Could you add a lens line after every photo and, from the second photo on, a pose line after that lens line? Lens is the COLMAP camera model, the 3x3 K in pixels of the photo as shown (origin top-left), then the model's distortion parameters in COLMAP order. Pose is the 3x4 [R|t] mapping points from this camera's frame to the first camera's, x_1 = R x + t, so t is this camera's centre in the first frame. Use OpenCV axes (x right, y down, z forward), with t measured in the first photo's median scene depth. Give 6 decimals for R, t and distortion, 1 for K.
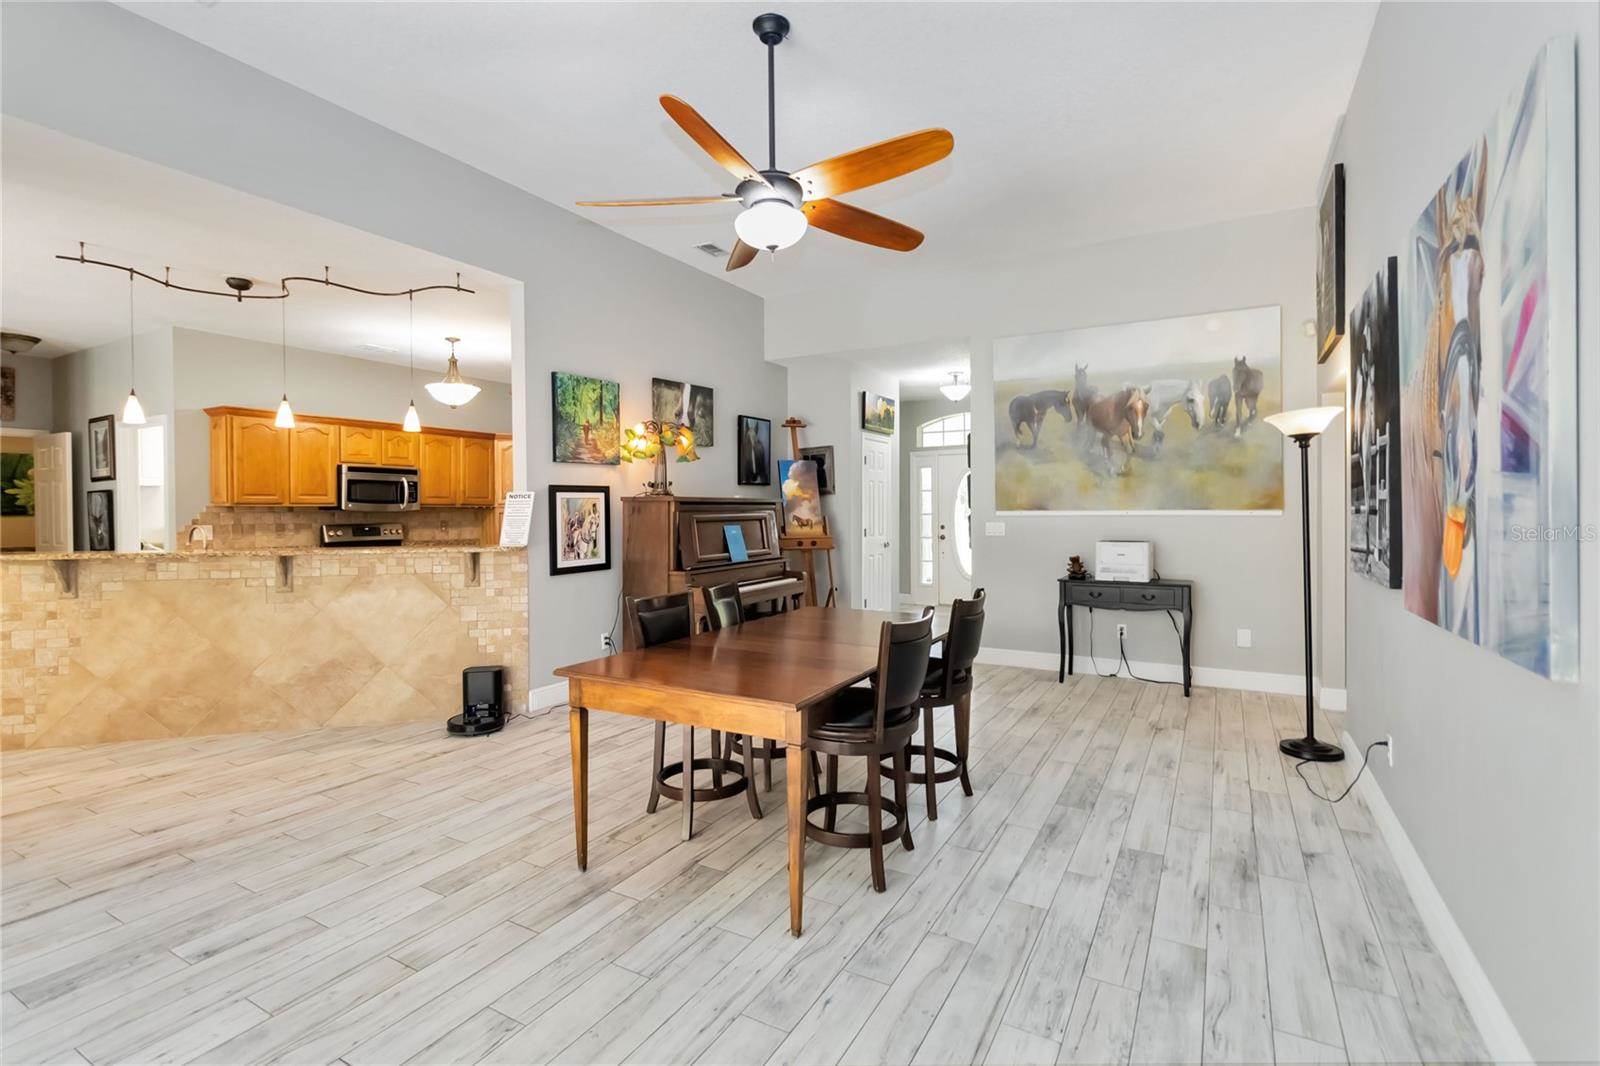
lens RADIAL K [[751.6, 0, 804.9], [0, 751.6, 514.3], [0, 0, 1]] dist [0.002225, -0.000595]
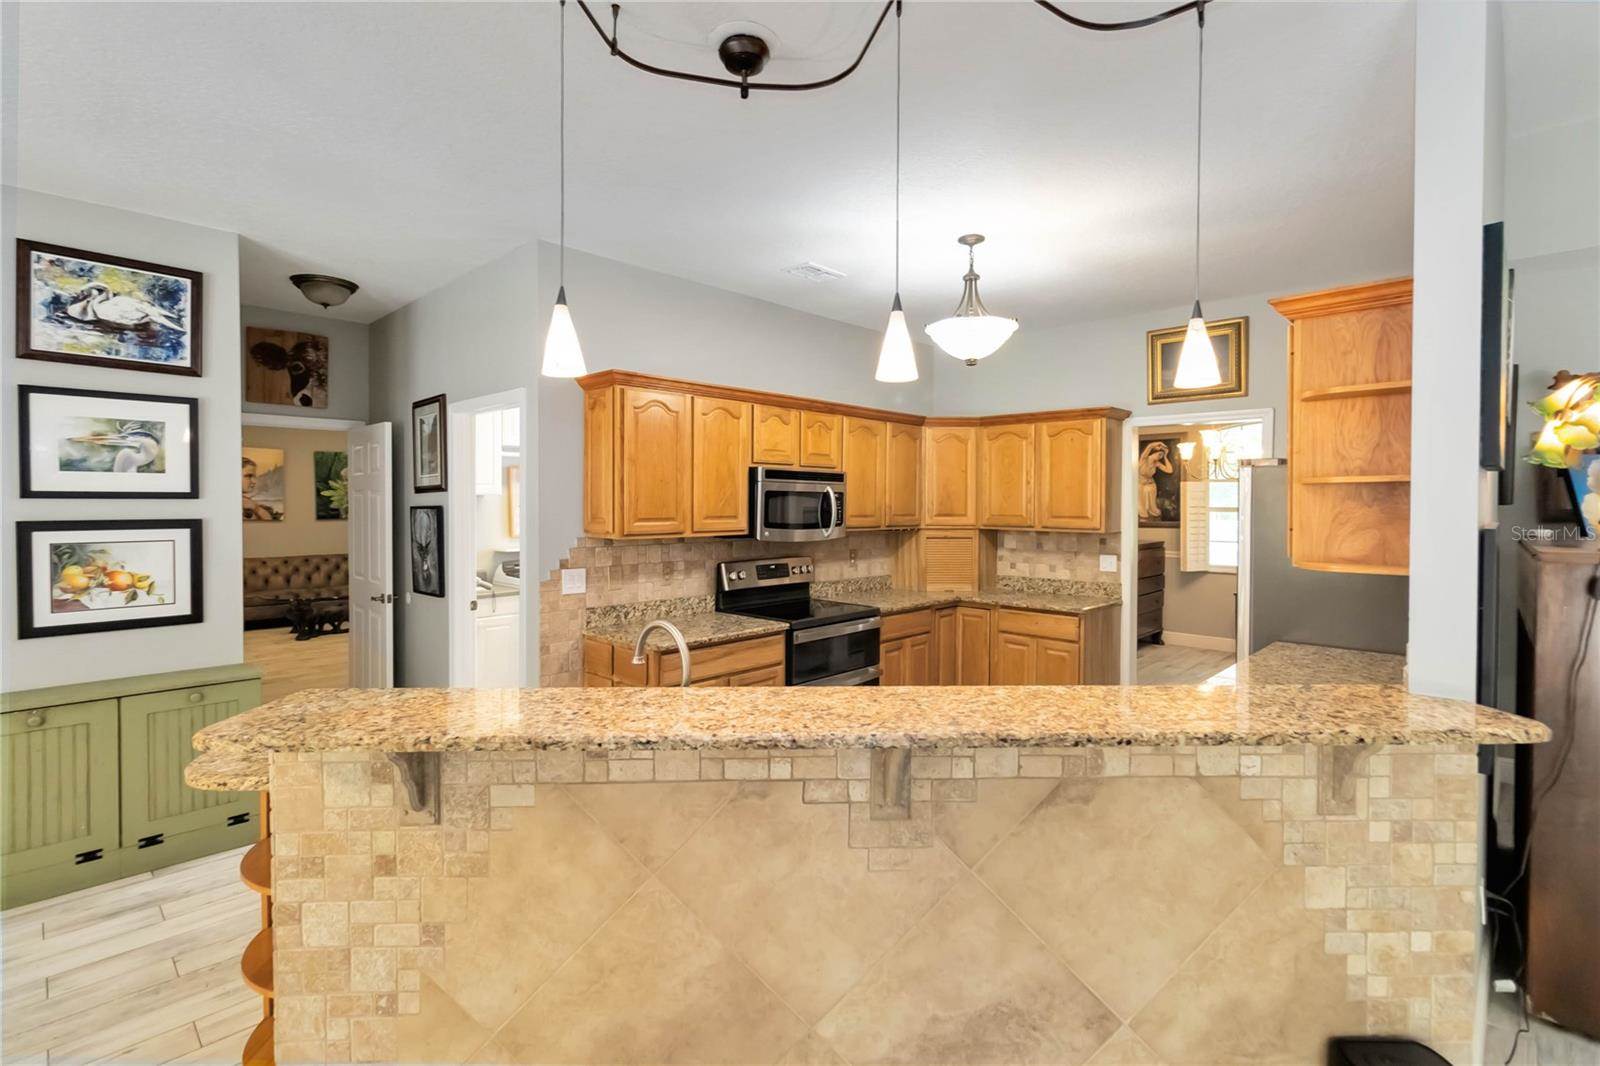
lens RADIAL K [[751.6, 0, 798.0], [0, 751.6, 507.2], [0, 0, 1]] dist [0.002225, -0.000595]
pose [[0.967378, 0.010798, -0.253107, -0.595352], [-0.010385, 0.999942, 0.002968, -0.049178], [0.253124, -0.000243, 0.967434, 0.578182]]
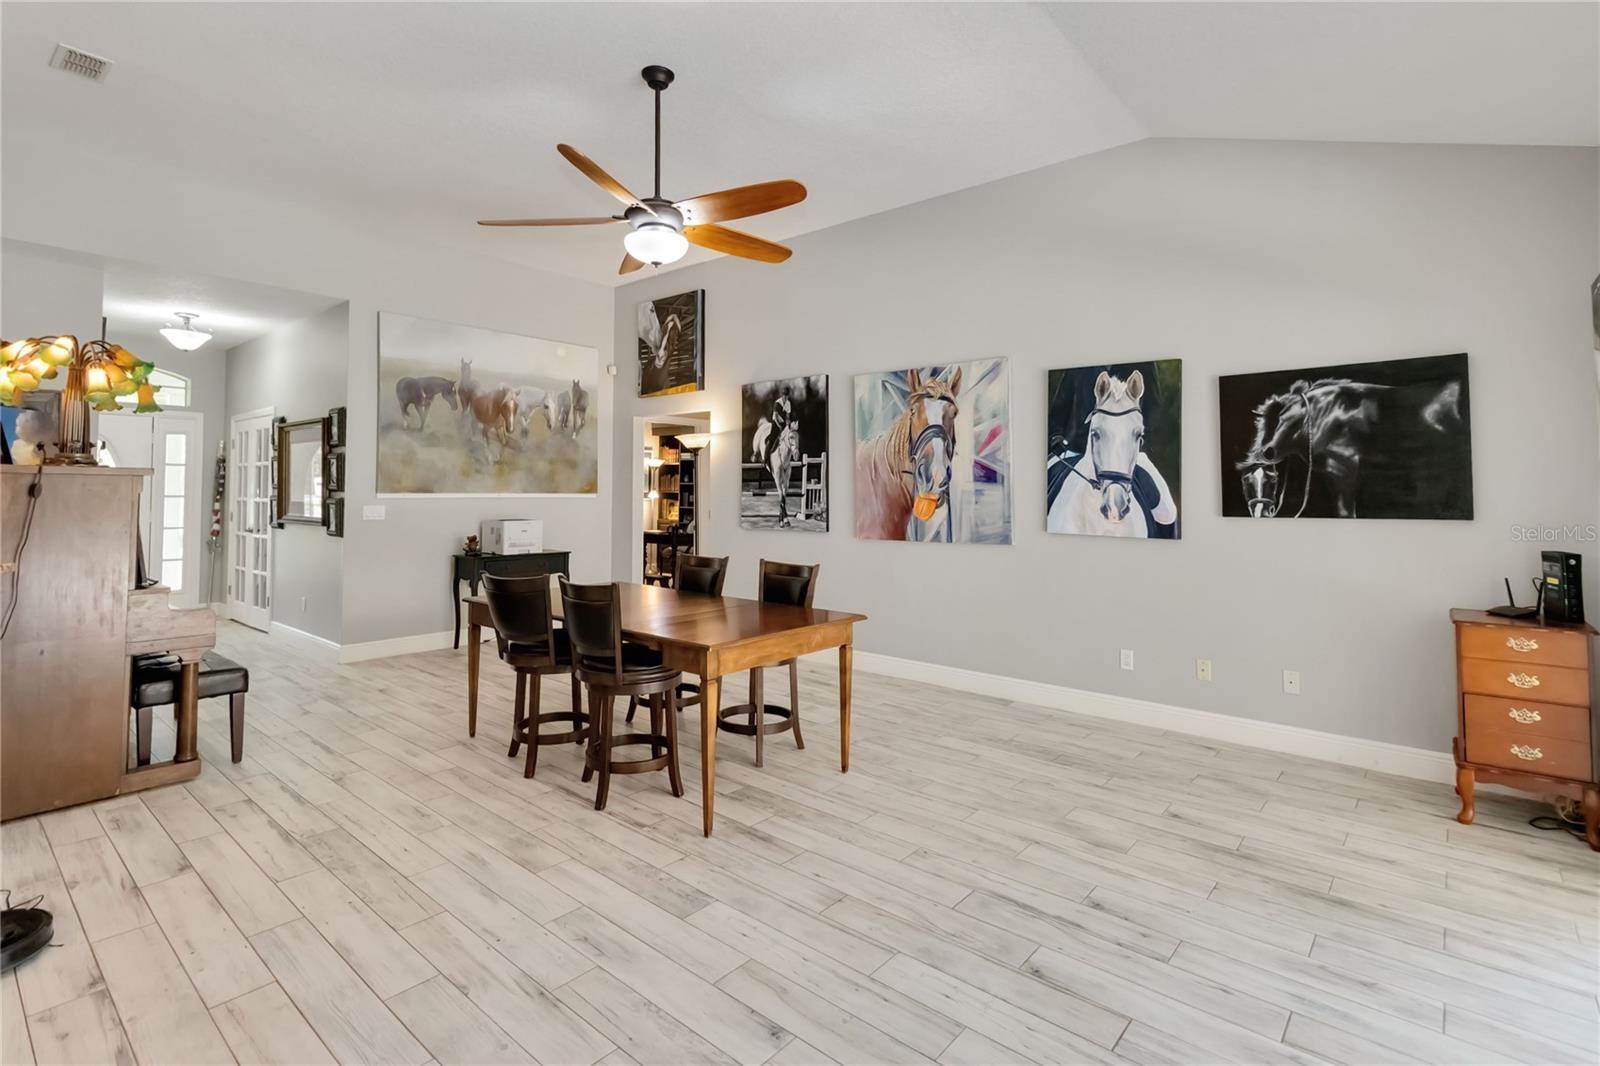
lens RADIAL K [[751.6, 0, 814.8], [0, 751.6, 474.7], [0, 0, 1]] dist [0.002225, -0.000595]
pose [[0.183663, 0.029166, 0.982557, -0.747688], [-0.000033, 0.999560, -0.029664, 0.000610], [-0.982989, 0.005415, 0.183583, 0.374961]]
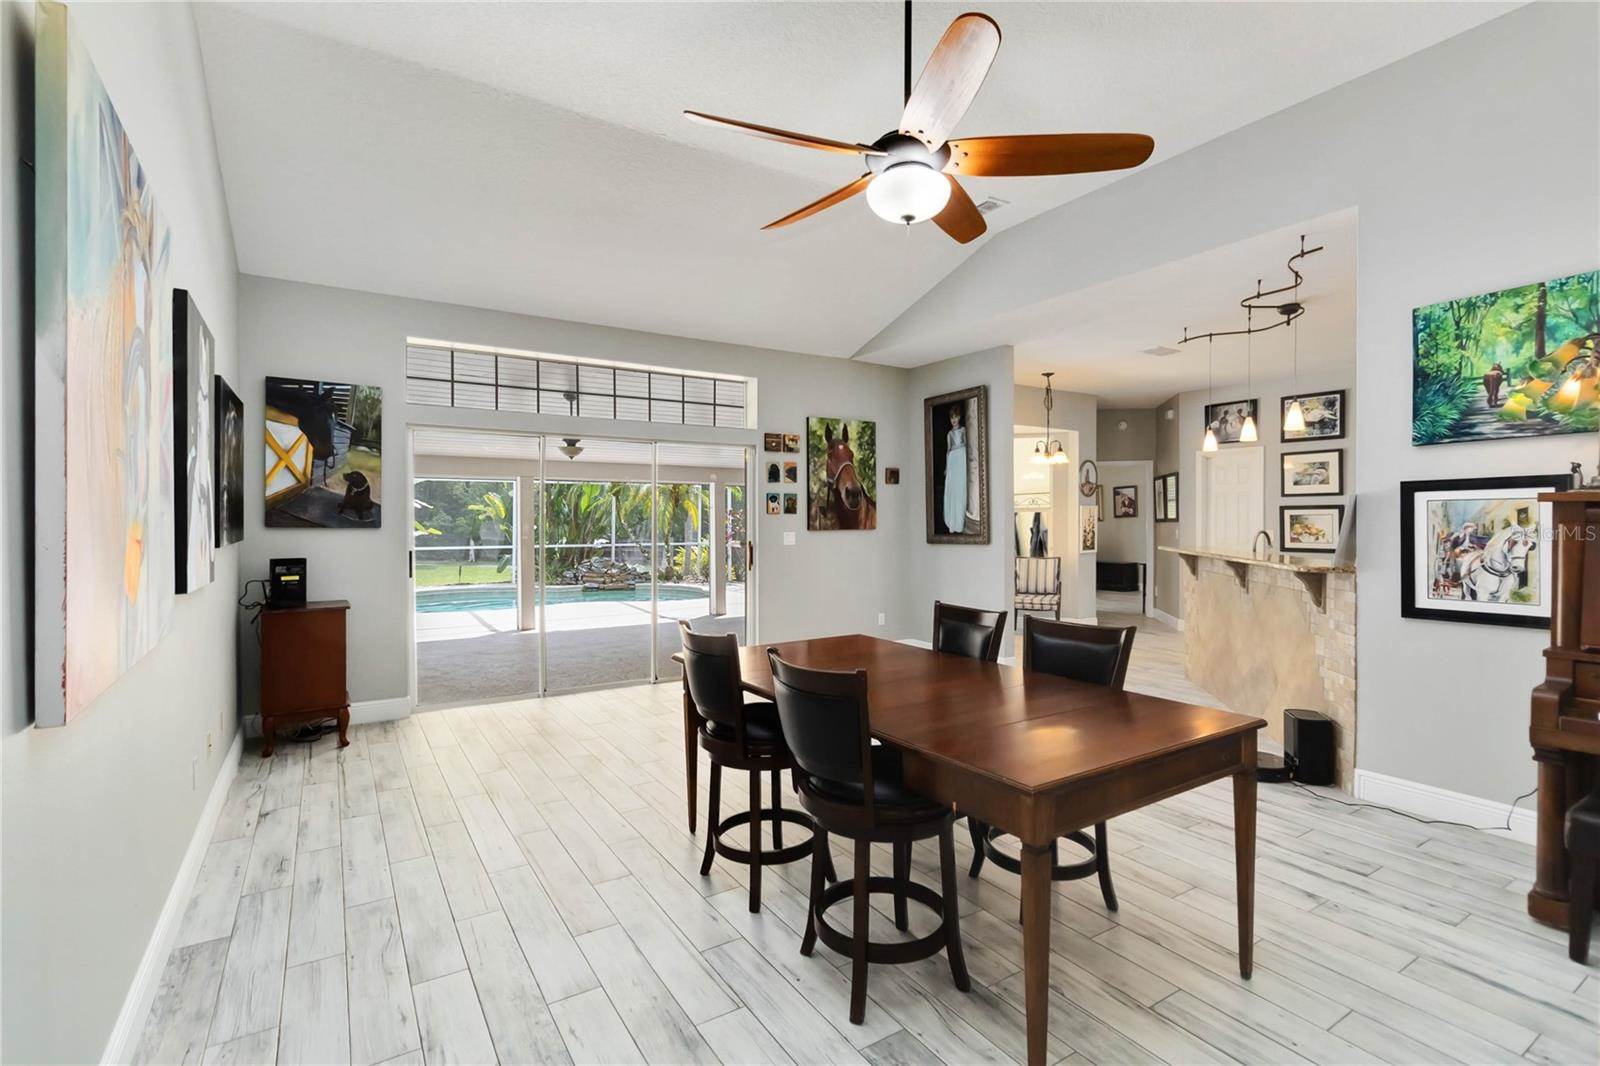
lens RADIAL K [[751.6, 0, 804.9], [0, 751.6, 533.8], [0, 0, 1]] dist [0.002225, -0.000595]
pose [[-0.474237, 0.022315, -0.880115, 0.526931], [-0.002223, 0.999645, 0.026543, -0.009712], [0.880395, 0.014544, -0.474019, 0.883170]]
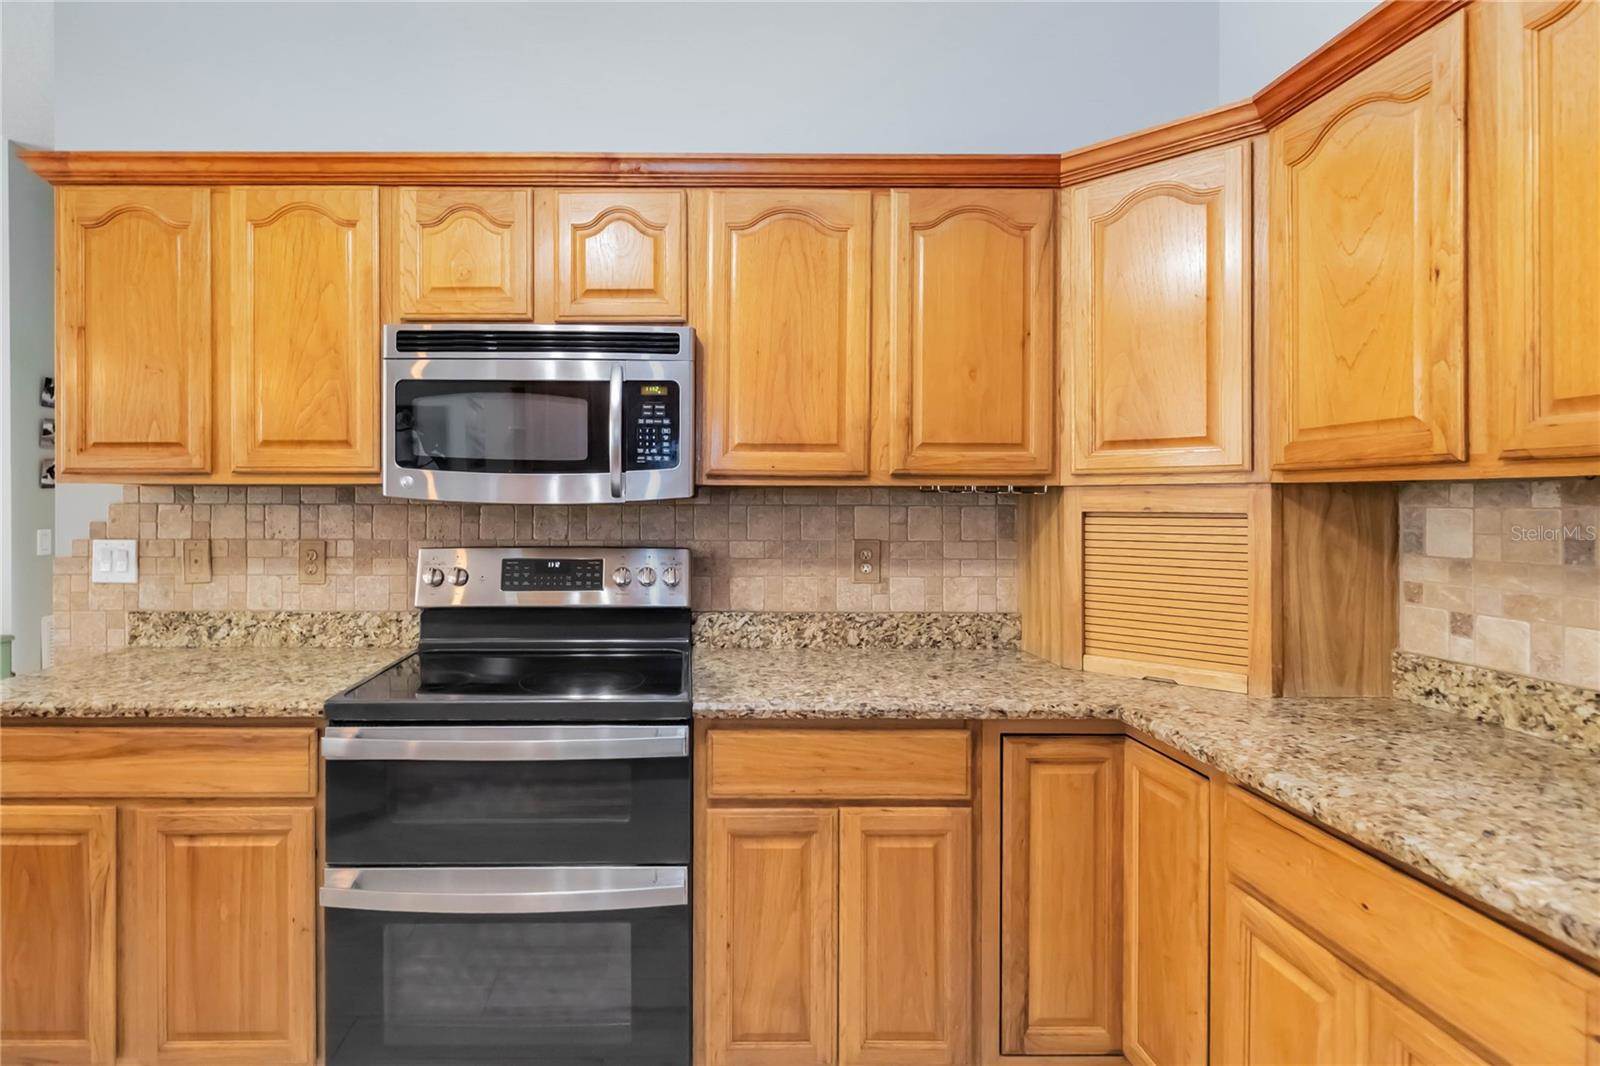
lens RADIAL K [[751.6, 0, 747.8], [0, 751.6, 505.5], [0, 0, 1]] dist [0.002225, -0.000595]
pose [[0.487962, 0.003600, -0.872857, -0.443046], [-0.008702, 0.999962, -0.000741, -0.004725], [0.872821, 0.007957, 0.487975, 1.374060]]
